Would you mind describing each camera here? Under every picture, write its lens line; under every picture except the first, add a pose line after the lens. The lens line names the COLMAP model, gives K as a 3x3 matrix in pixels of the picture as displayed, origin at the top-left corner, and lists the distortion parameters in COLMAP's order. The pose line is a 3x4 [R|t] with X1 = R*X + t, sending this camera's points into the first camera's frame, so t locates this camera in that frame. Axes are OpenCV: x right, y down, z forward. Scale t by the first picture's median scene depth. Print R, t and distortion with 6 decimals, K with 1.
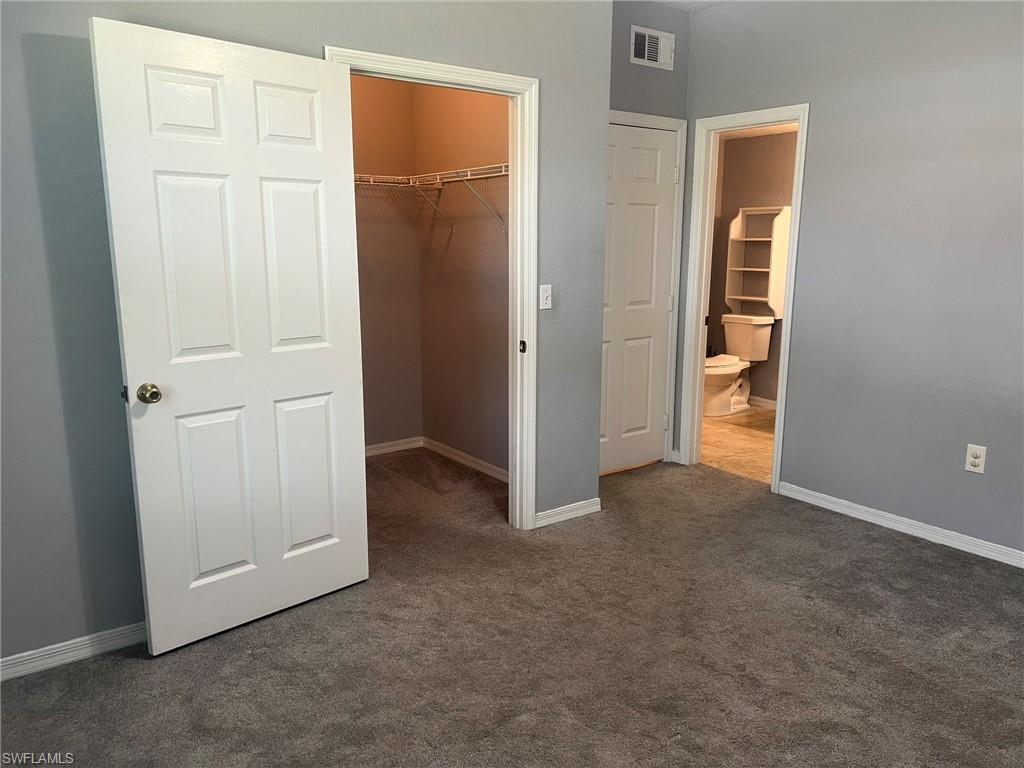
lens RADIAL K [[763.1, 0, 514.3], [0, 763.1, 380.6], [0, 0, 1]] dist [0.073564, -0.091249]
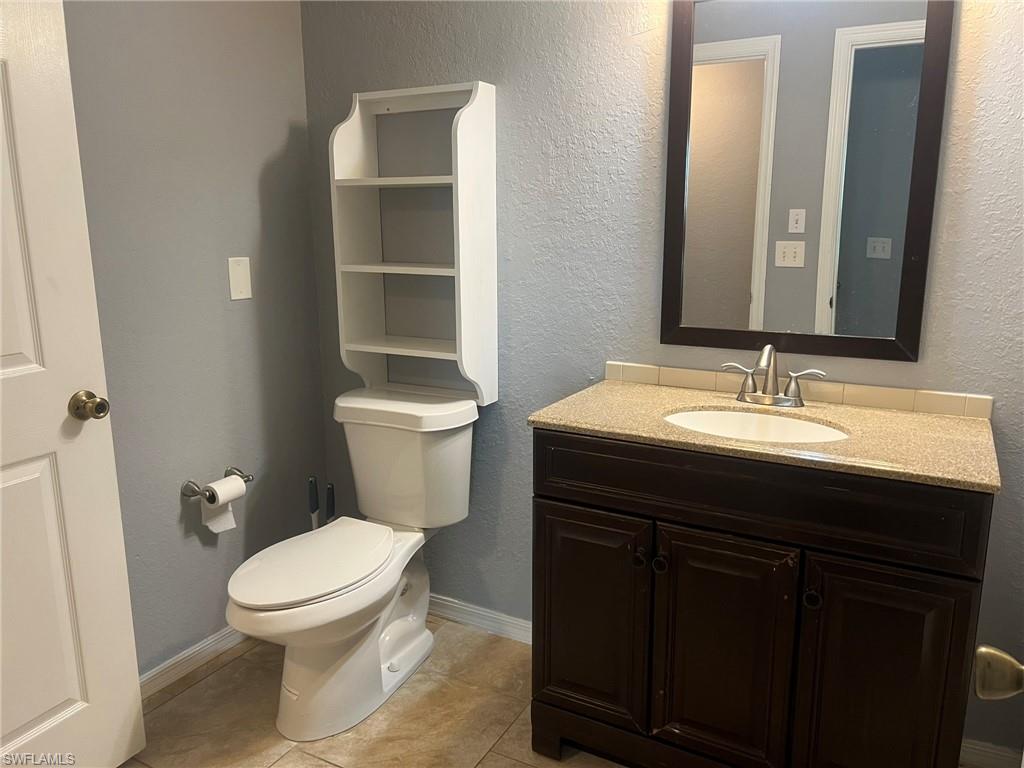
lens RADIAL K [[763.1, 0, 514.3], [0, 763.1, 380.6], [0, 0, 1]] dist [0.073564, -0.091249]
pose [[0.898849, -0.093873, 0.428087, 0.200083], [0.084896, 0.995584, 0.040061, -0.104083], [-0.429957, 0.000334, 0.902849, 0.664545]]
